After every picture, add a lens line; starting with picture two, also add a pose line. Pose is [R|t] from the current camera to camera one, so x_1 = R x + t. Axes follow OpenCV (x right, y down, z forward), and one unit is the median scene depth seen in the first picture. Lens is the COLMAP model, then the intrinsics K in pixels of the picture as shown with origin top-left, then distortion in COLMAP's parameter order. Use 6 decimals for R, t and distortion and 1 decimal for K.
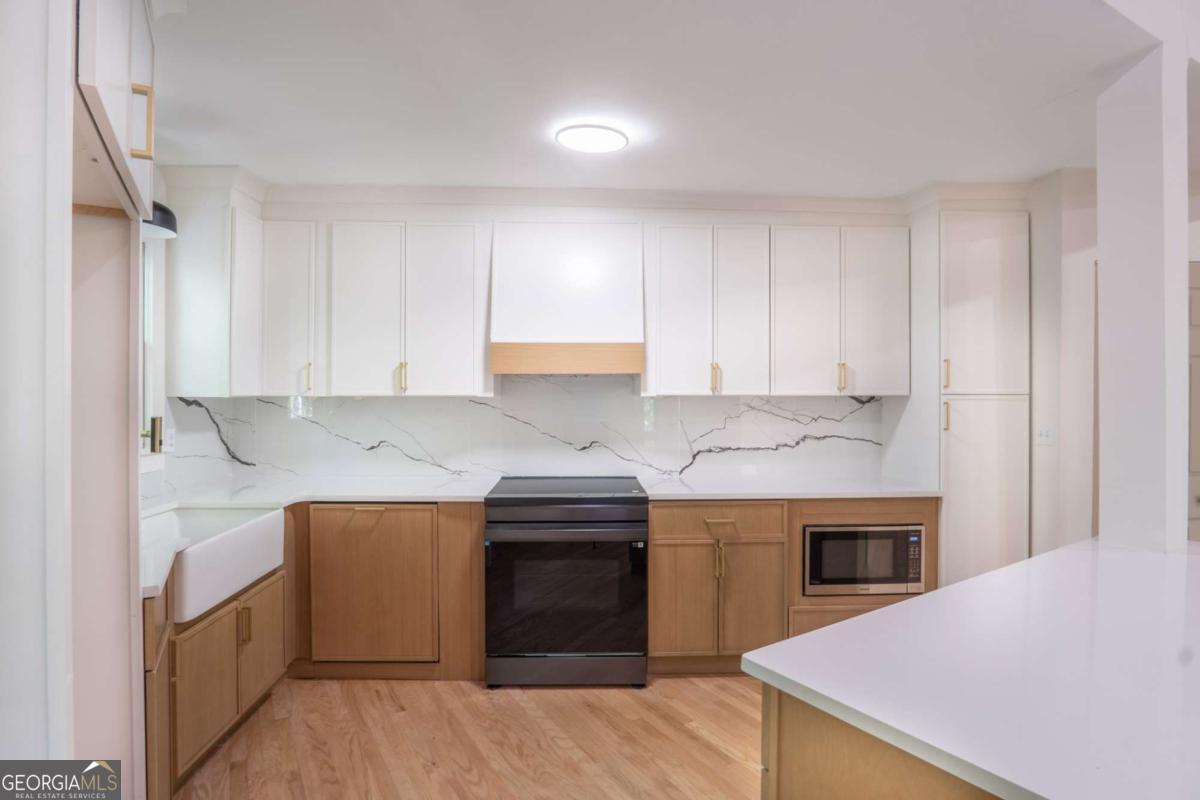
lens RADIAL K [[653.5, 0, 600.0], [0, 653.5, 400.0], [0, 0, 1]] dist [-0.026497, -0.000531]
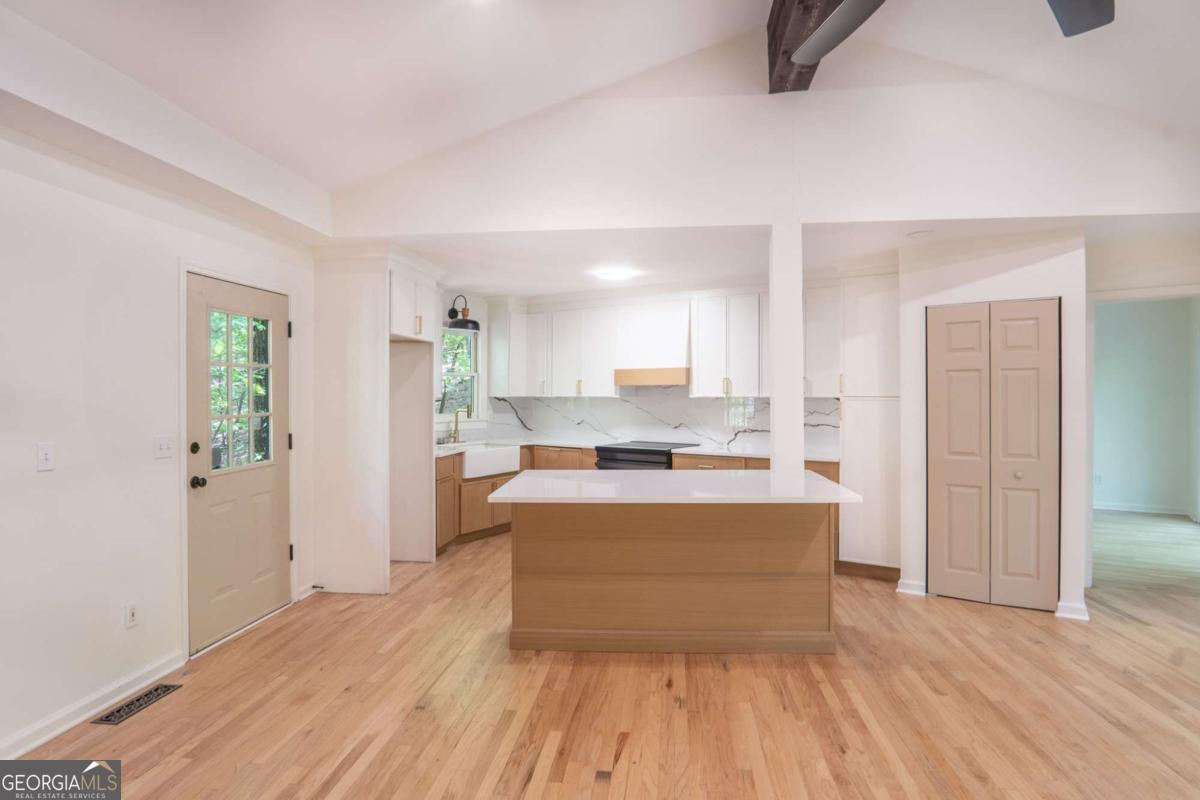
lens RADIAL K [[653.5, 0, 600.0], [0, 653.5, 400.0], [0, 0, 1]] dist [-0.026497, -0.000531]
pose [[0.796244, 0.005487, -0.604950, 0.945368], [-0.005007, 0.999984, 0.002481, -0.001845], [0.604955, 0.001054, 0.796259, -0.551208]]
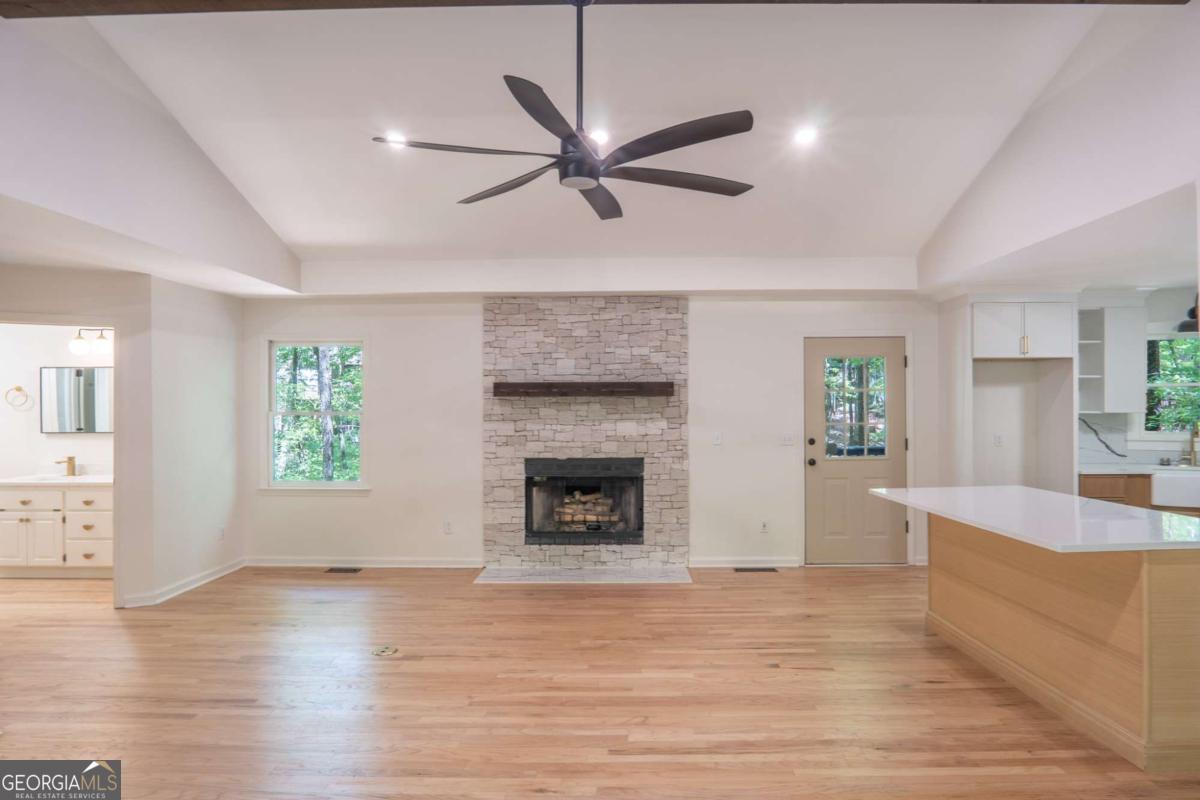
lens RADIAL K [[653.5, 0, 600.0], [0, 653.5, 400.0], [0, 0, 1]] dist [-0.026497, -0.000531]
pose [[-0.546372, -0.003490, -0.837535, 1.576776], [-0.002541, 0.999994, -0.002509, -0.025317], [0.837539, 0.000757, -0.546378, 0.355111]]
